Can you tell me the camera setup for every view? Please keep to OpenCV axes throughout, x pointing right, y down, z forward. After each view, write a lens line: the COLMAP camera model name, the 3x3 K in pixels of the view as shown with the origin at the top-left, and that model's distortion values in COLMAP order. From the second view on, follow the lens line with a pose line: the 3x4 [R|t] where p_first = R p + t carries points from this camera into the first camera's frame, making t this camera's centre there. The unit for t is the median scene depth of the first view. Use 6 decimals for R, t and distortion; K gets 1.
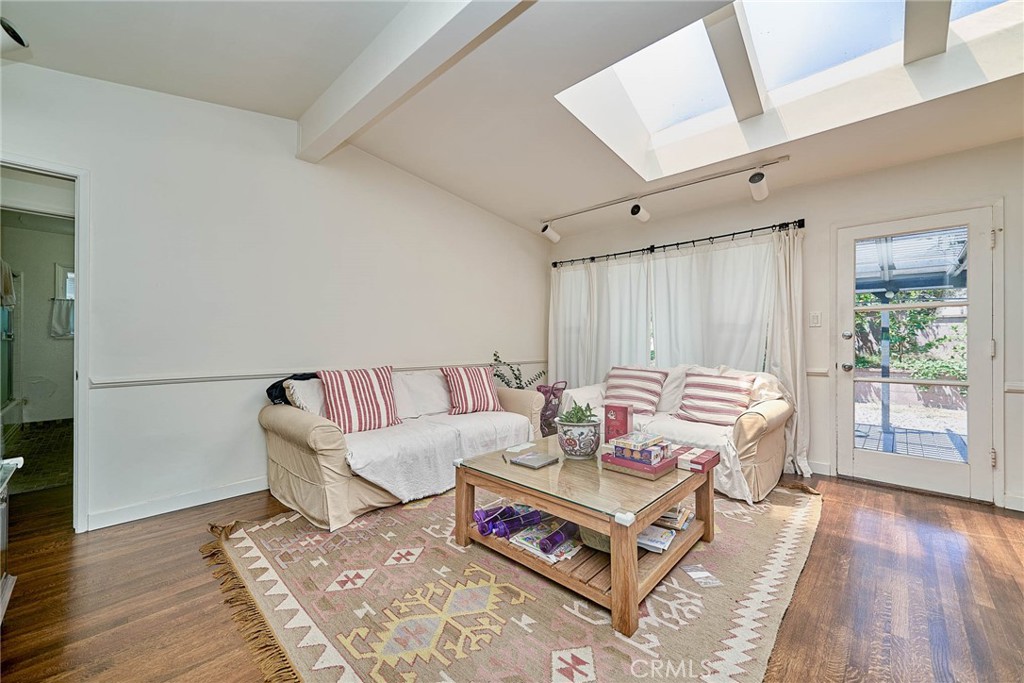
lens RADIAL K [[399.5, 0, 506.0], [0, 399.5, 338.1], [0, 0, 1]] dist [0.010779, -0.001618]
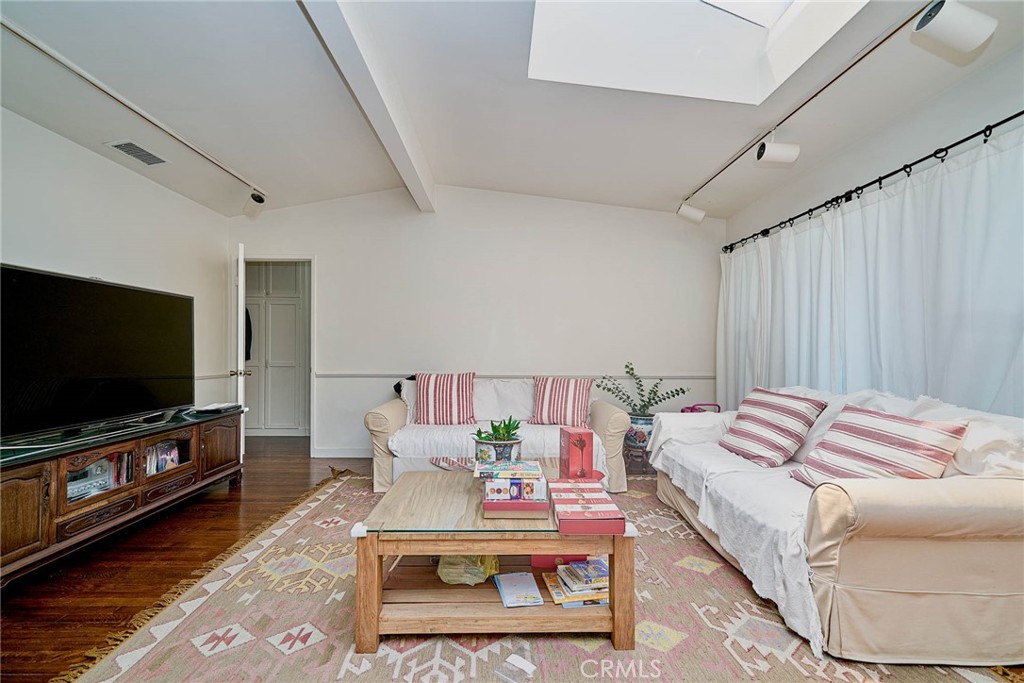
lens RADIAL K [[399.5, 0, 505.5], [0, 399.5, 349.7], [0, 0, 1]] dist [0.010779, -0.001618]
pose [[0.694137, -0.004188, -0.719831, 0.670786], [0.003985, 0.999990, -0.001976, 0.008325], [0.719832, -0.001497, 0.694147, 0.311964]]
